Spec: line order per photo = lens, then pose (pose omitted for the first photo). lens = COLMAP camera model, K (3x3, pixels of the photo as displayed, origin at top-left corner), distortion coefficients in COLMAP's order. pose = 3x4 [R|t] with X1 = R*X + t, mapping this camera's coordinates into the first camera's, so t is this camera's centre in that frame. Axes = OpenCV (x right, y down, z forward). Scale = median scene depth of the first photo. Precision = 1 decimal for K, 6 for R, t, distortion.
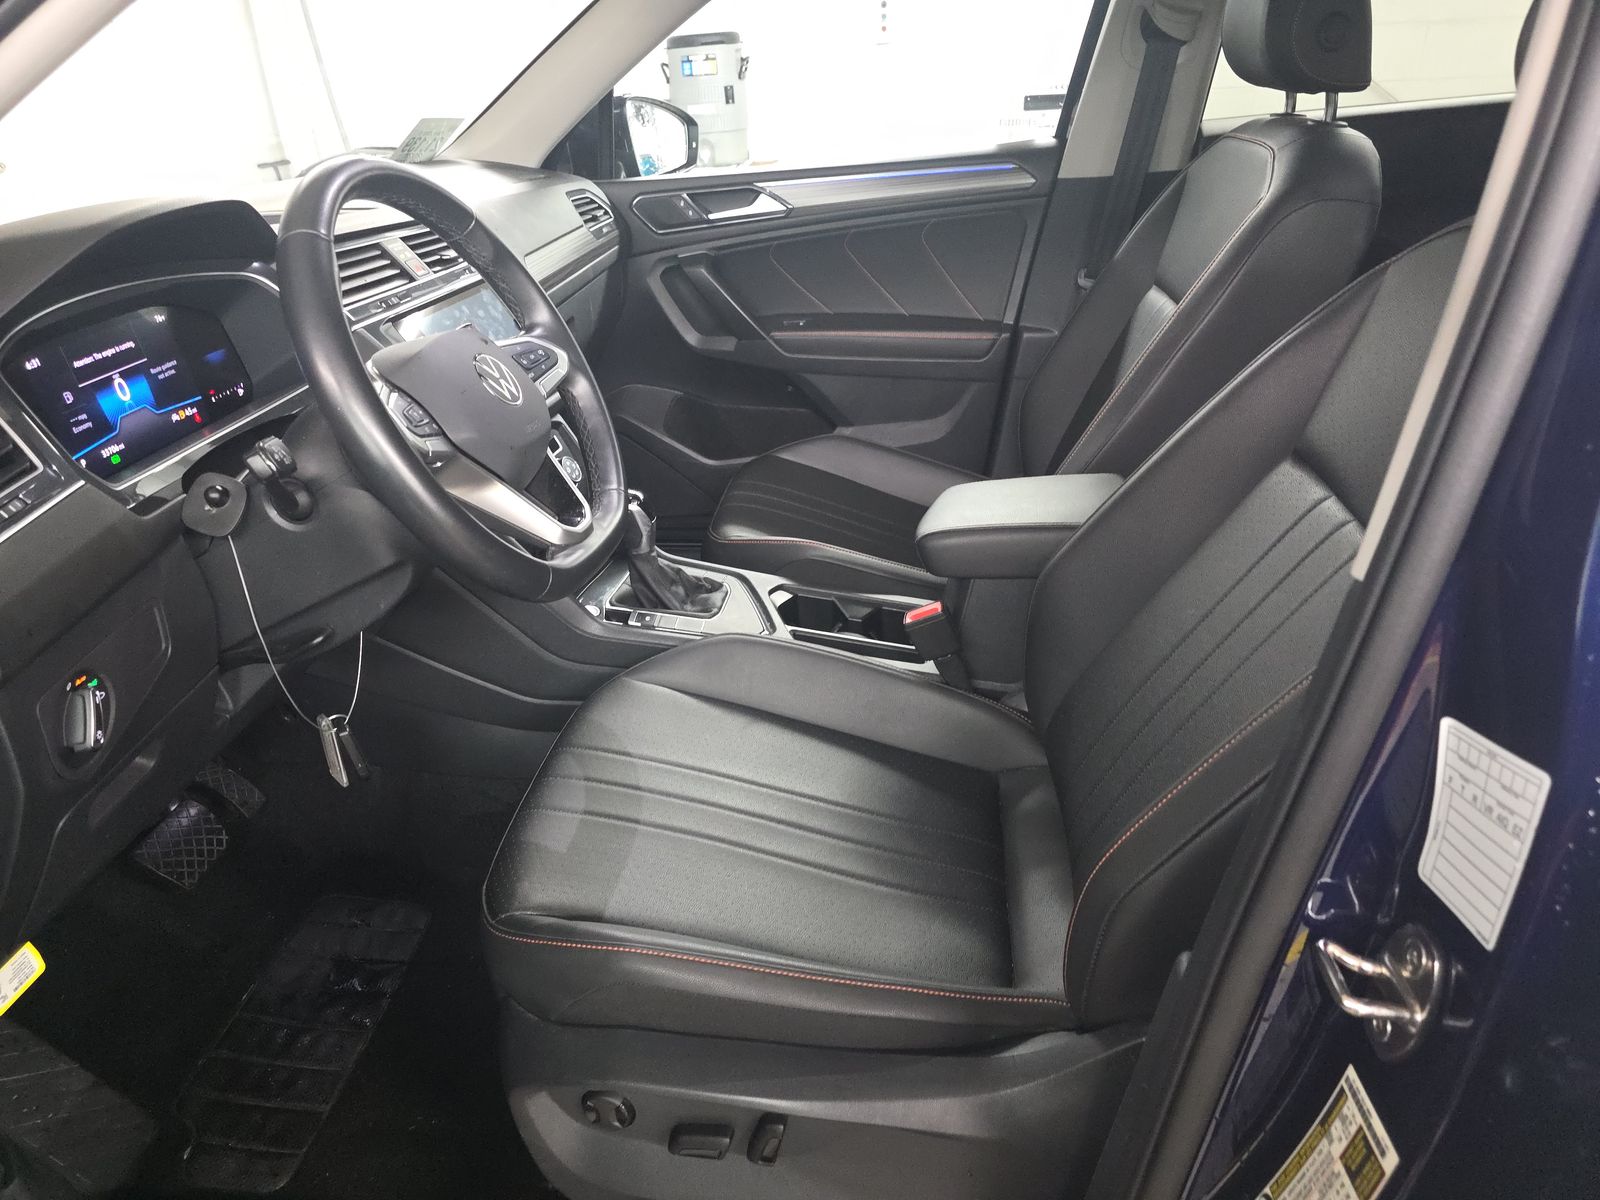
lens RADIAL K [[1070.5, 0, 803.5], [0, 1070.5, 591.8], [0, 0, 1]] dist [0.031469, -0.015839]
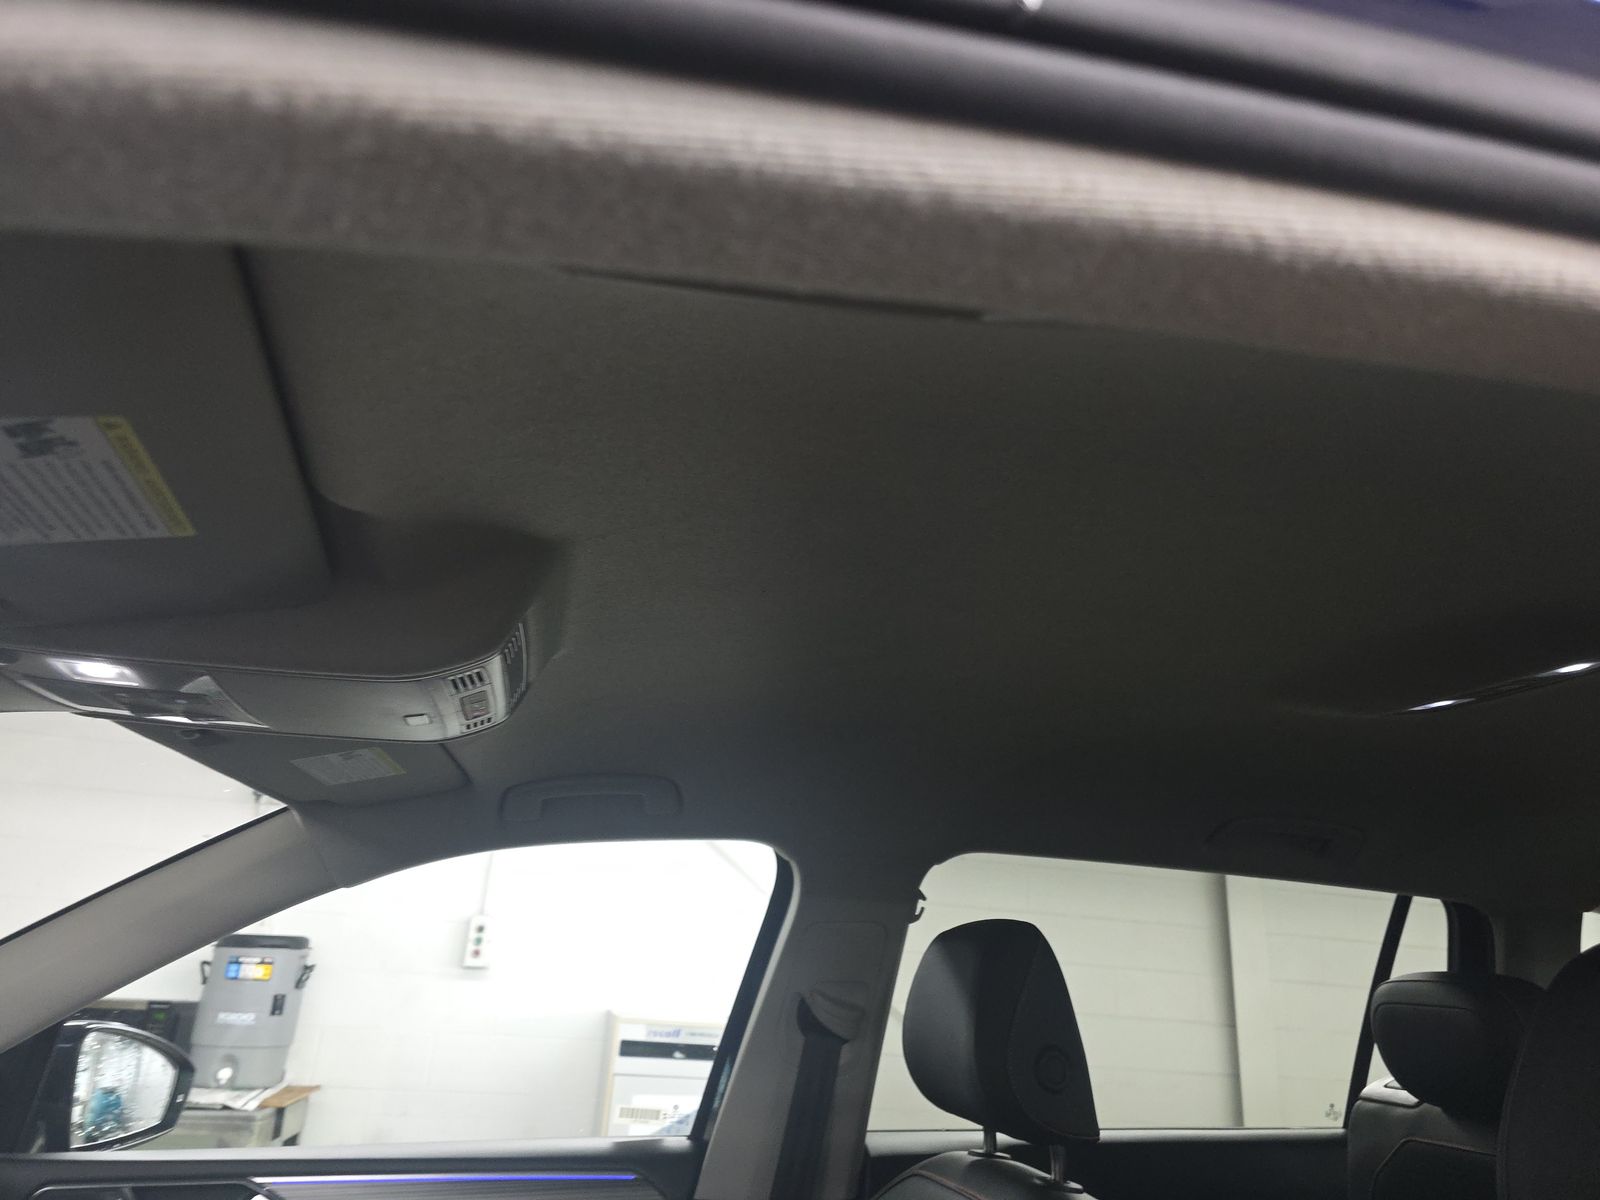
lens RADIAL K [[1070.5, 0, 797.6], [0, 1070.5, 592.9], [0, 0, 1]] dist [0.031469, -0.015839]
pose [[0.933760, 0.215039, 0.286097, 0.000578], [0.057317, 0.699209, -0.712616, -0.128799], [-0.353282, 0.681810, 0.640568, 0.194805]]
